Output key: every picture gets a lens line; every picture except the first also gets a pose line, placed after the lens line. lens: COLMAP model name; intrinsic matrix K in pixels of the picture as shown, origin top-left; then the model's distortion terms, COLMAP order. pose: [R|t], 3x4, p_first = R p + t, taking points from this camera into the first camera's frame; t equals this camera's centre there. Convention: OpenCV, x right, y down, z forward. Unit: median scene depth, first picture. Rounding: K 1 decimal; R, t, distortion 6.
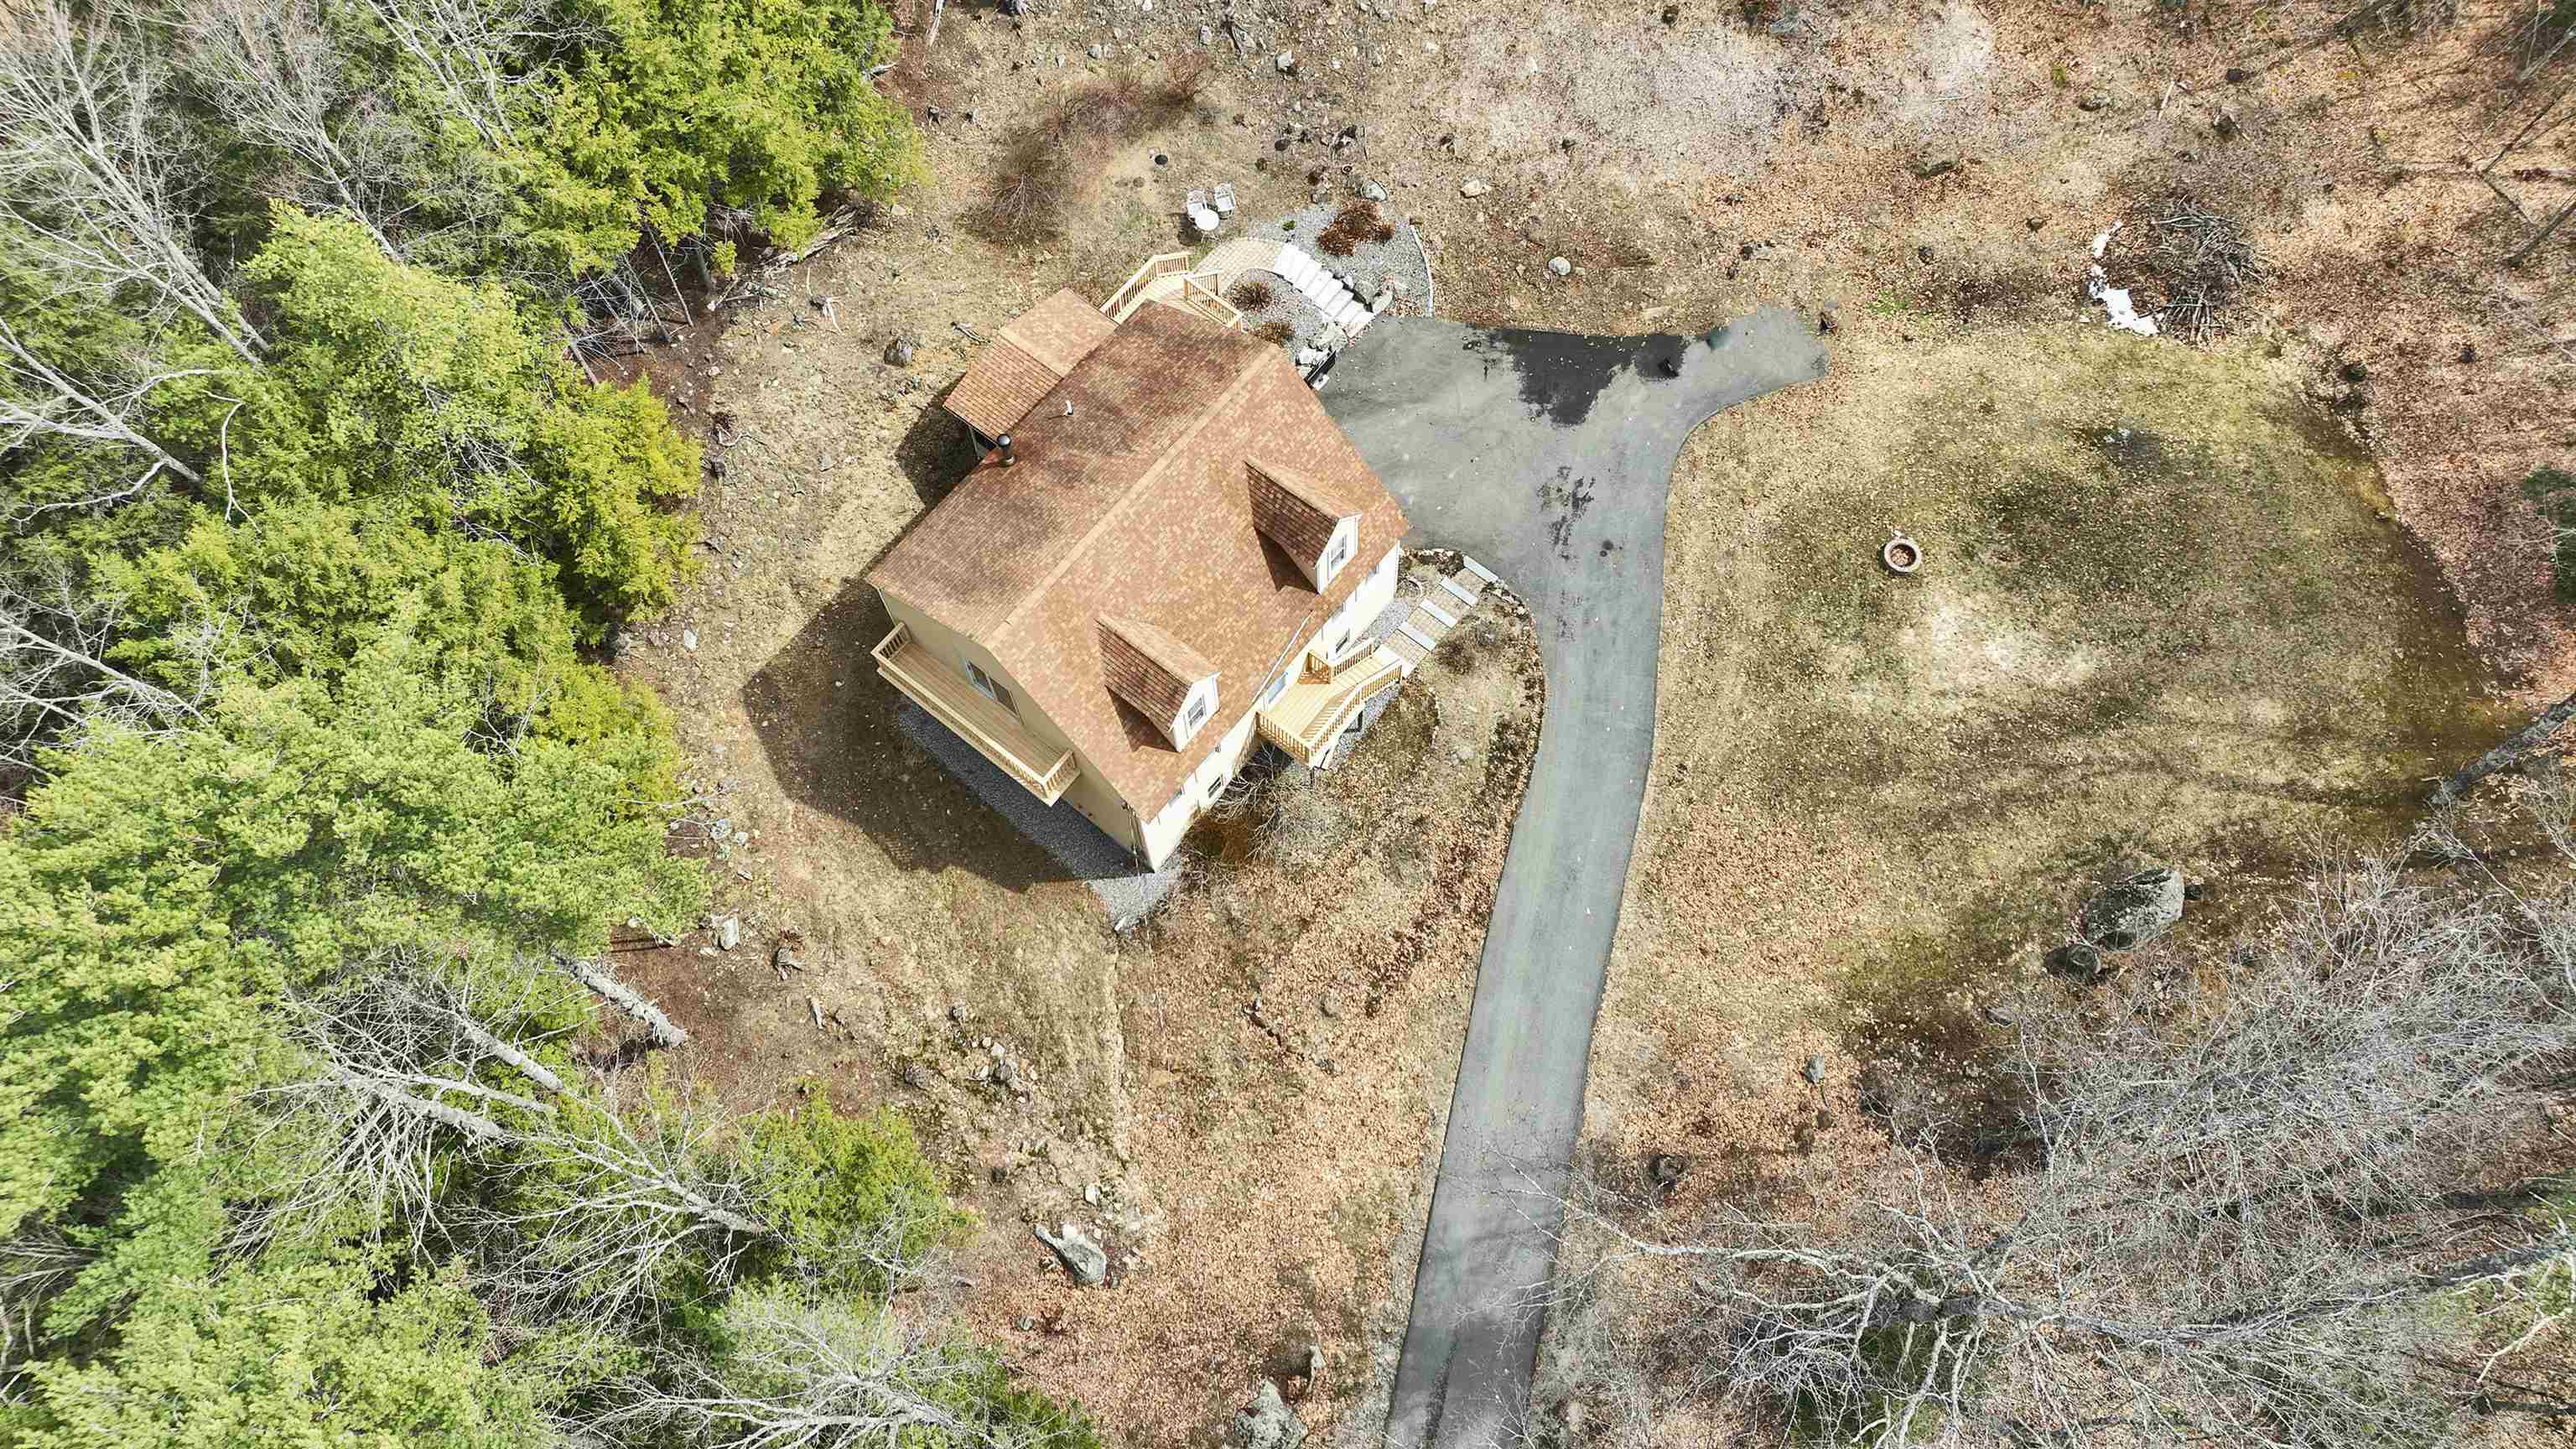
lens RADIAL K [[1815.1, 0, 1293.6], [0, 1815.1, 716.3], [0, 0, 1]] dist [-0.003291, 0.021566]
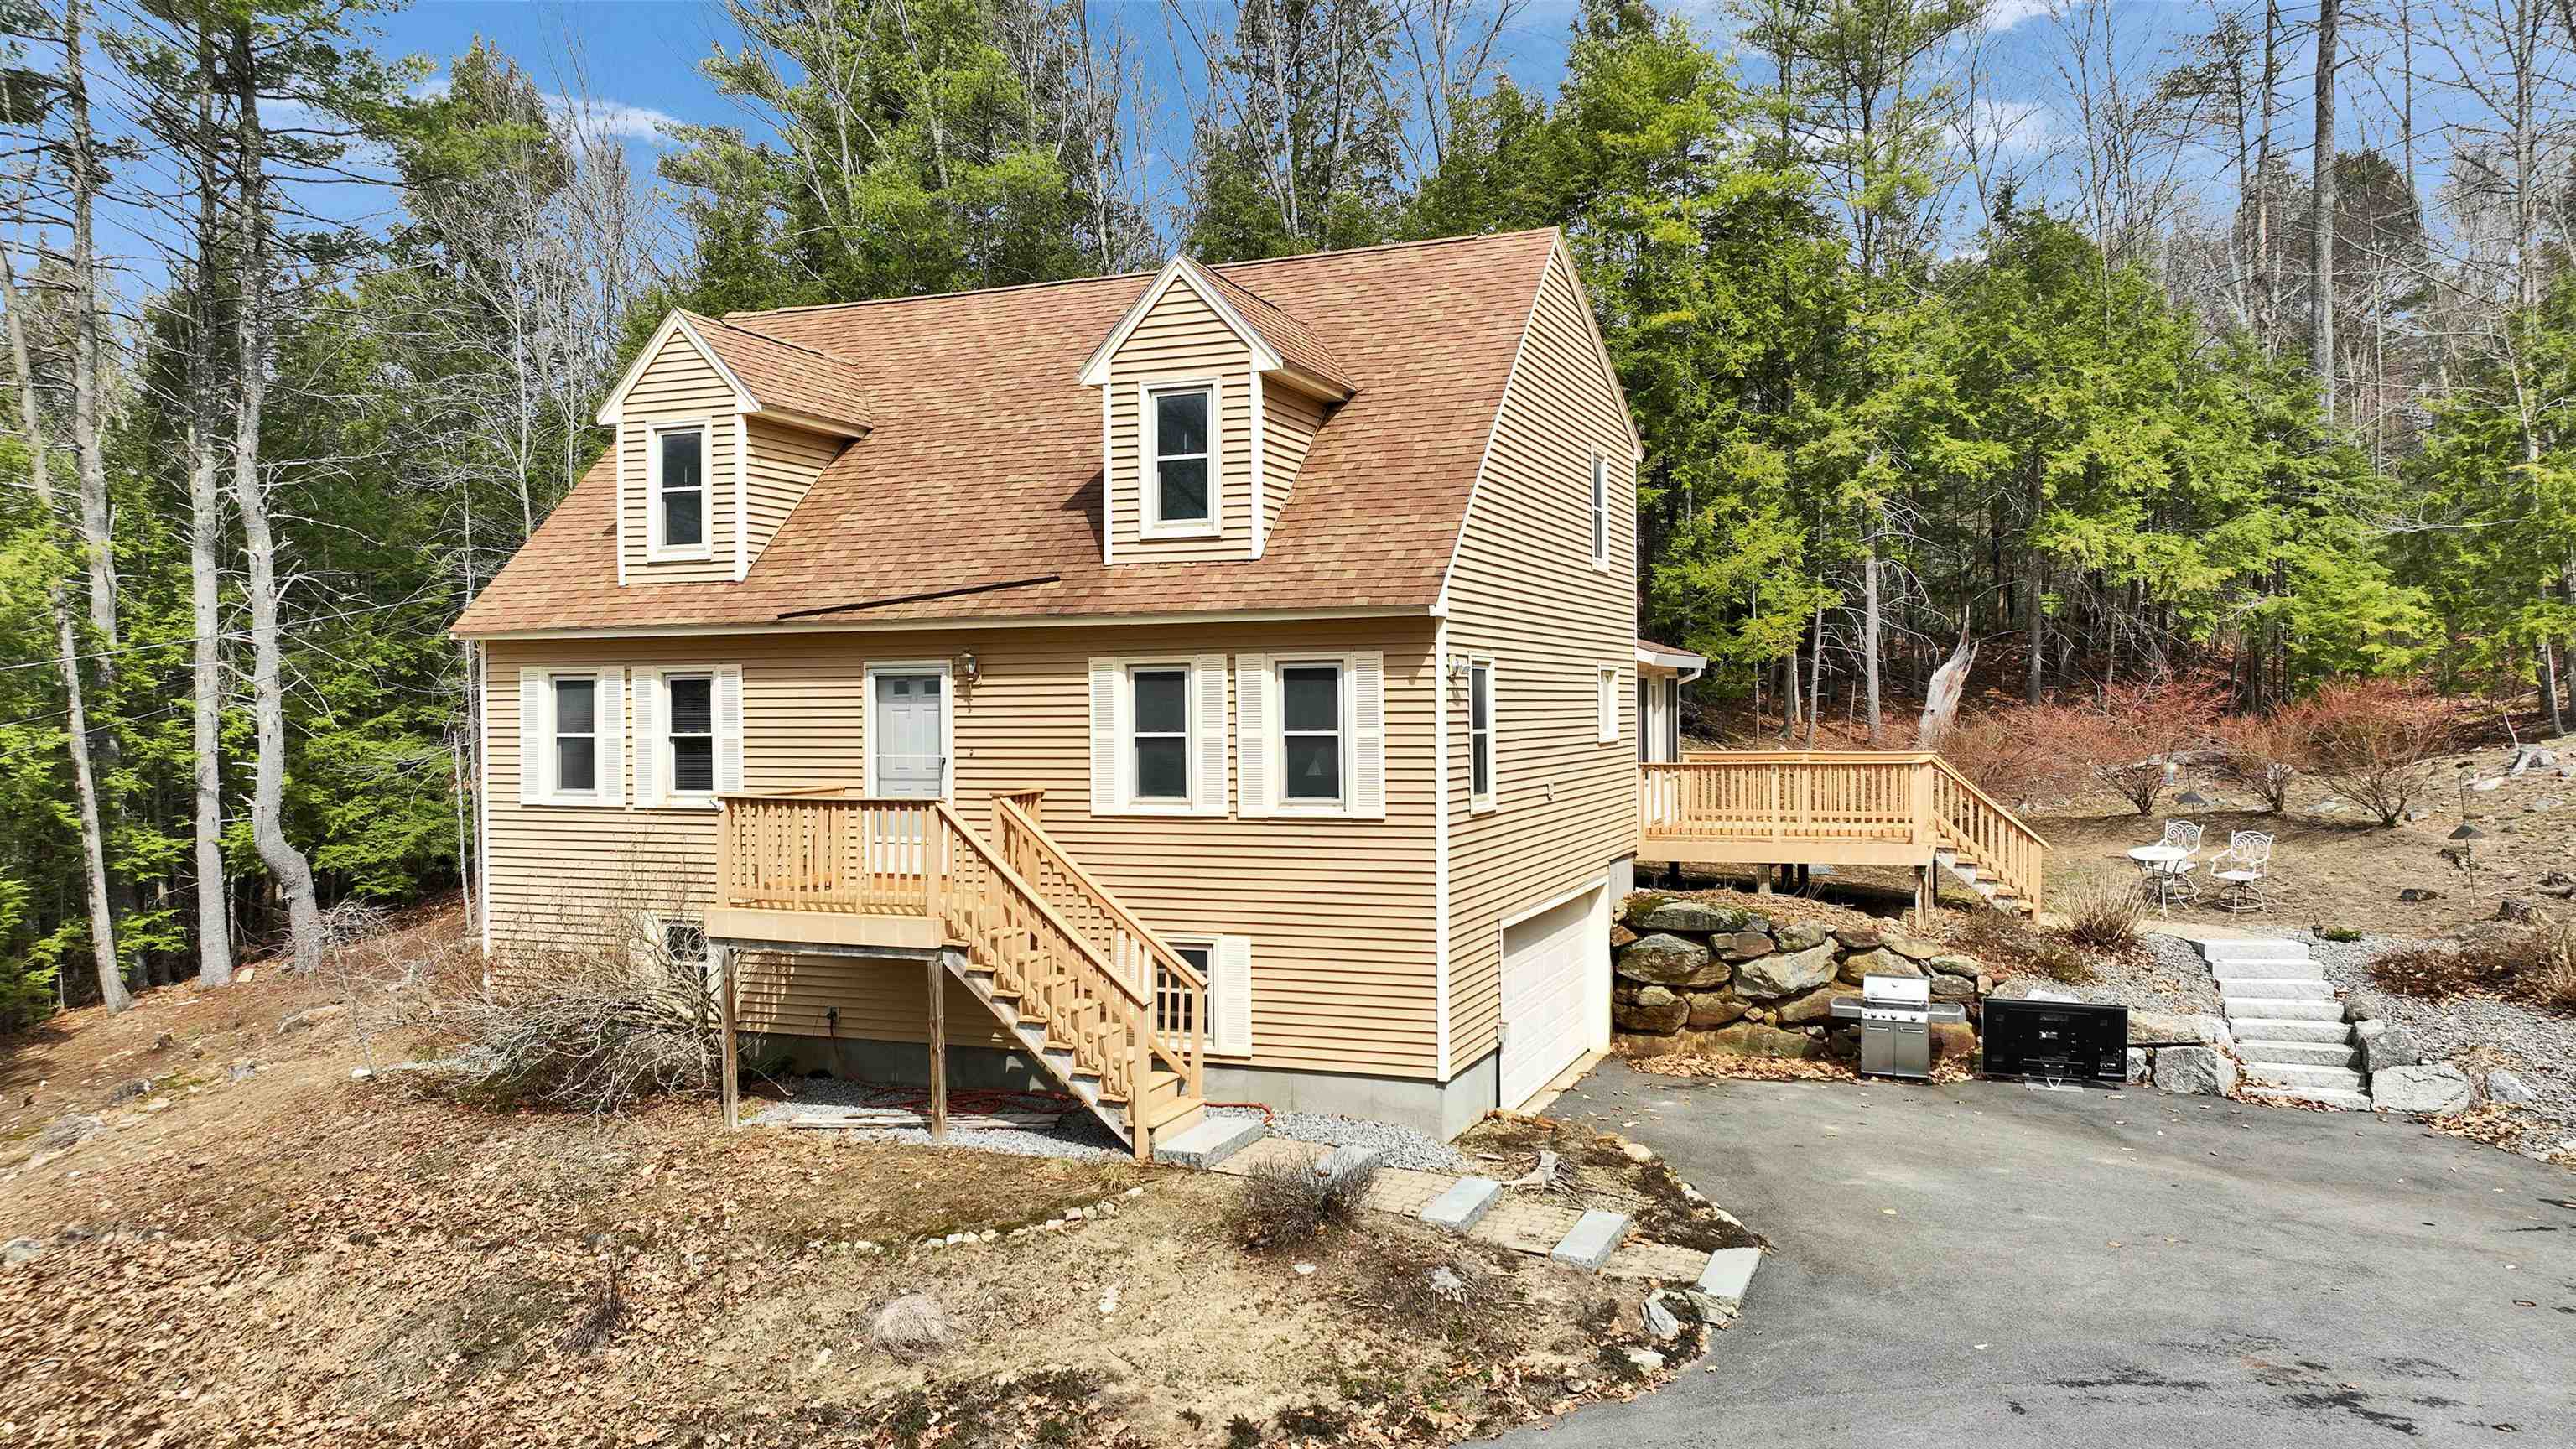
lens RADIAL K [[1815.1, 0, 1293.6], [0, 1815.1, 716.3], [0, 0, 1]] dist [-0.003291, 0.021566]
pose [[0.289960, 0.020029, -0.956829, 0.351965], [-0.871036, 0.419740, -0.255175, 0.003881], [0.396508, 0.907424, 0.139154, 0.948008]]
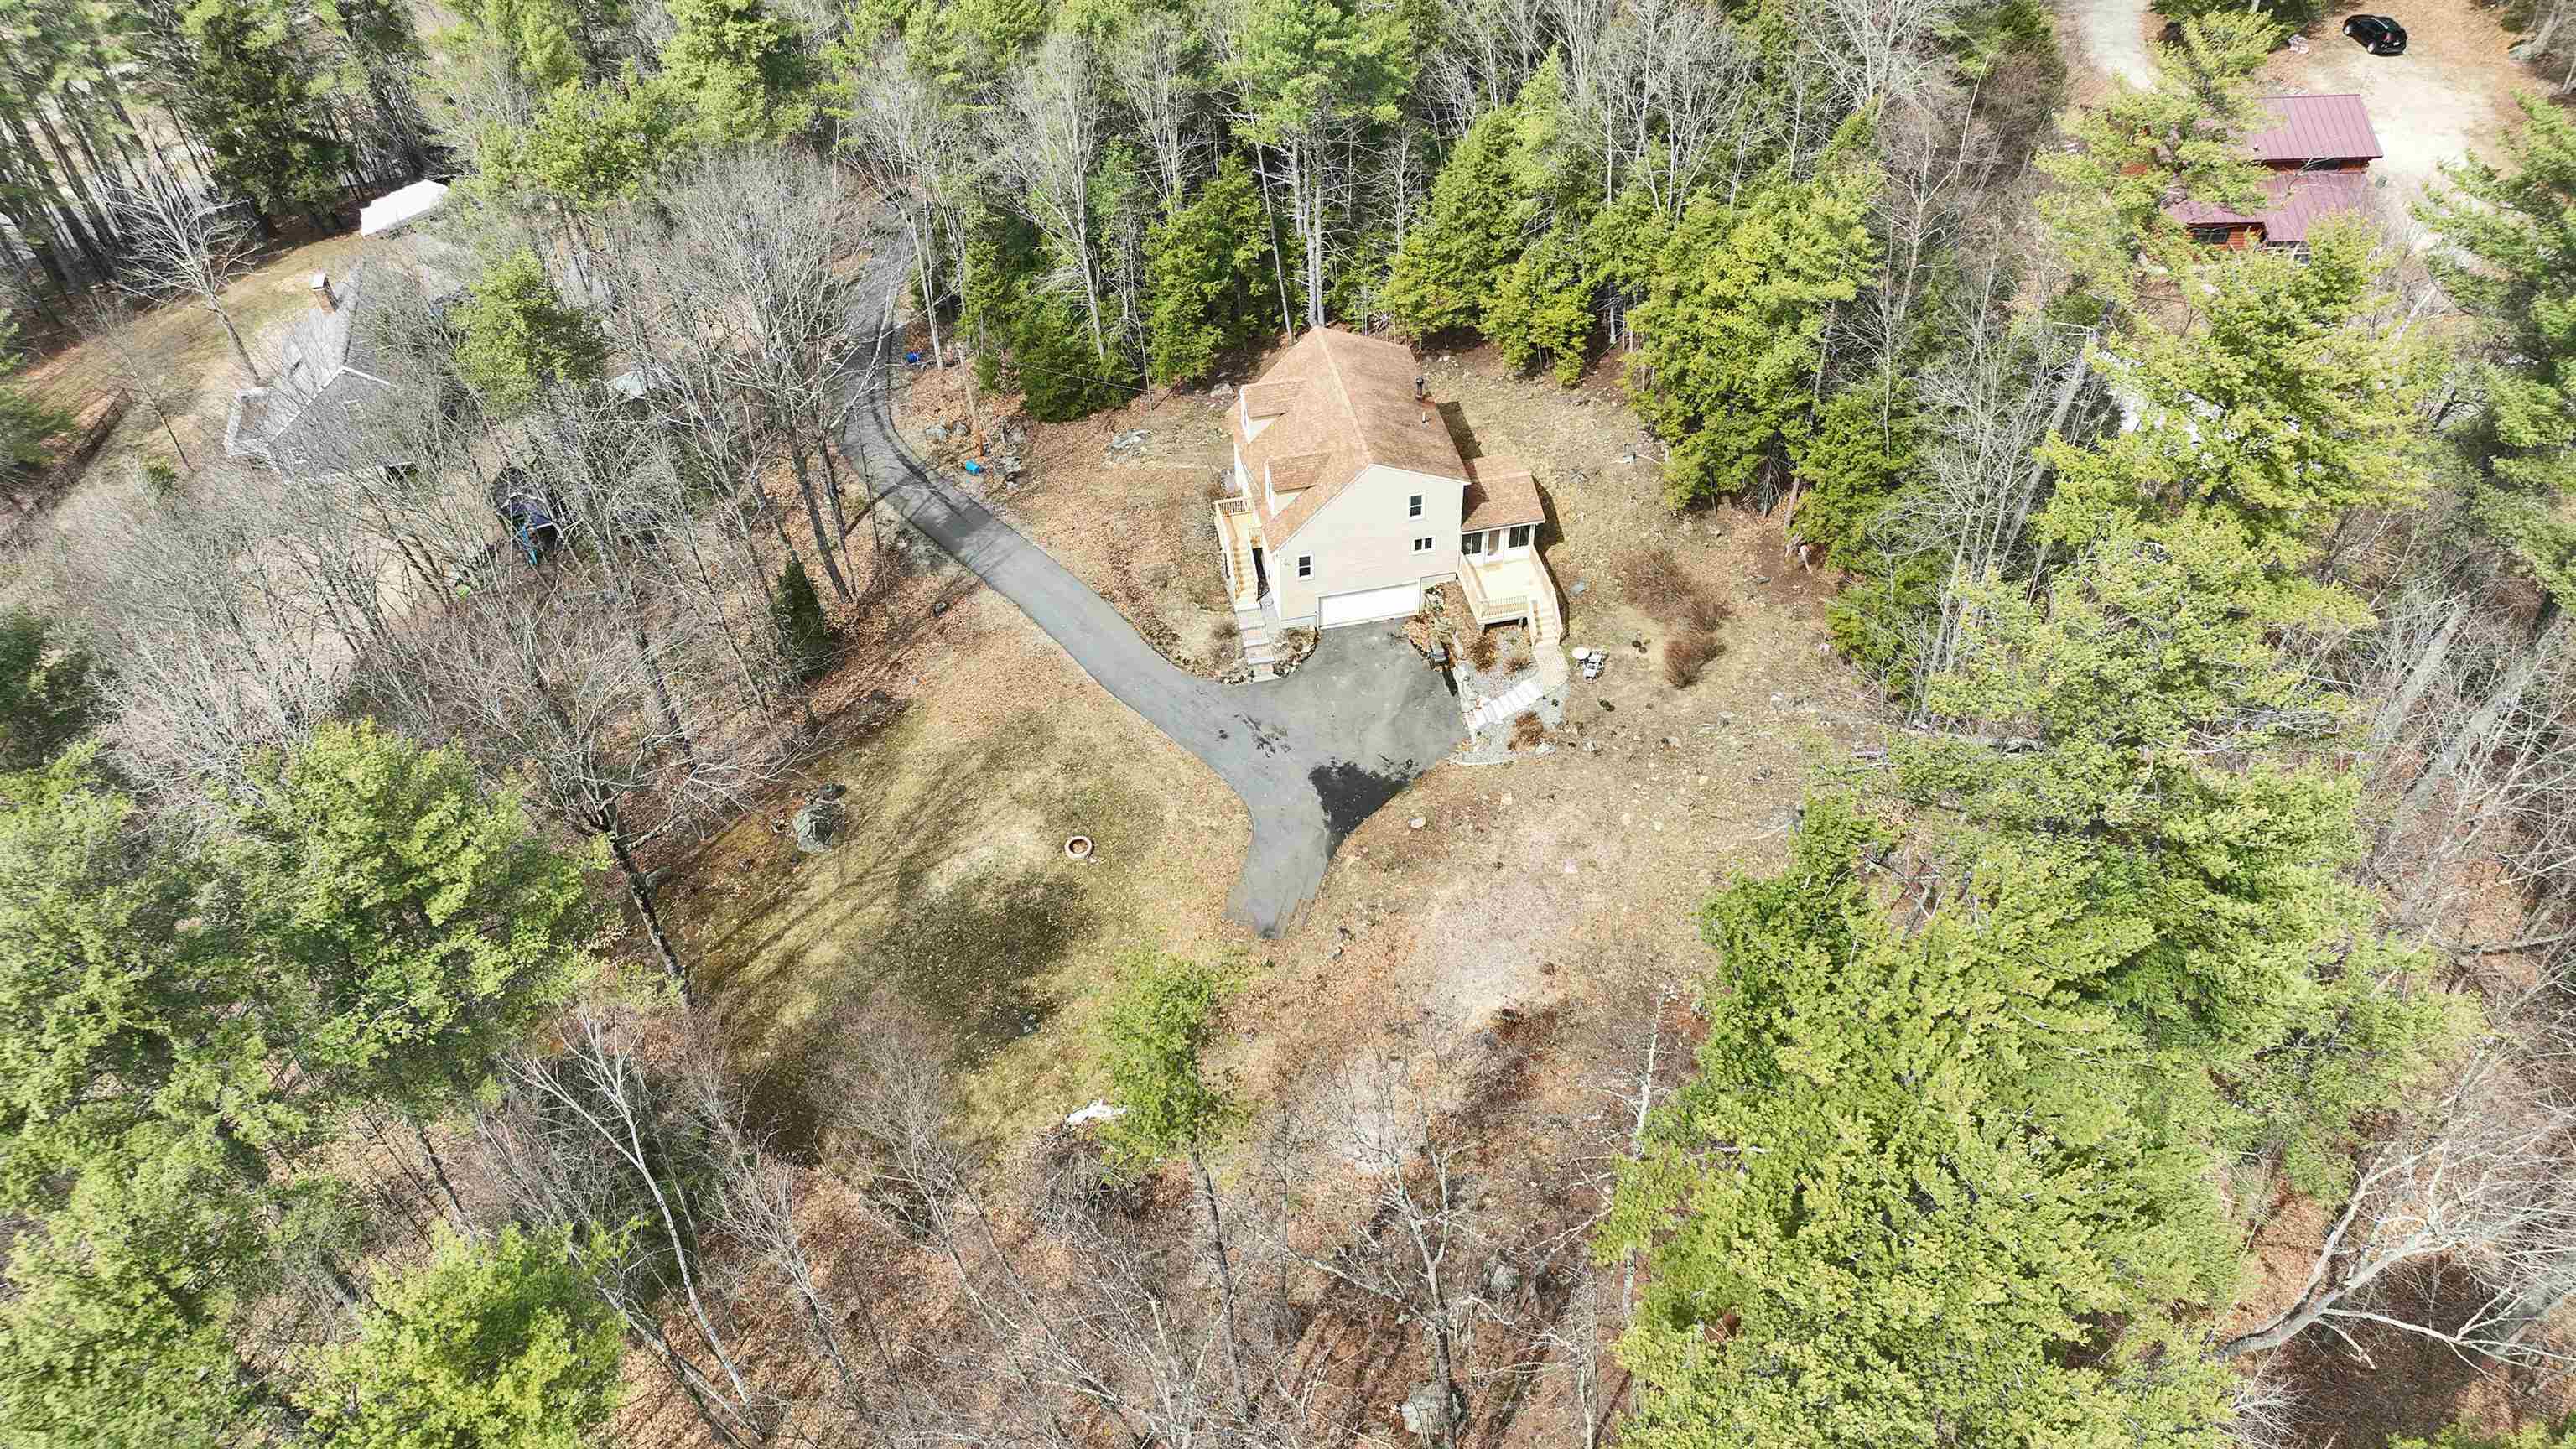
lens RADIAL K [[1815.1, 0, 1293.6], [0, 1815.1, 716.3], [0, 0, 1]] dist [-0.003291, 0.021566]
pose [[-0.633564, 0.565712, -0.527793, 0.992414], [-0.694332, -0.114791, 0.710440, -1.290399], [0.341319, 0.816574, 0.465520, 0.351610]]
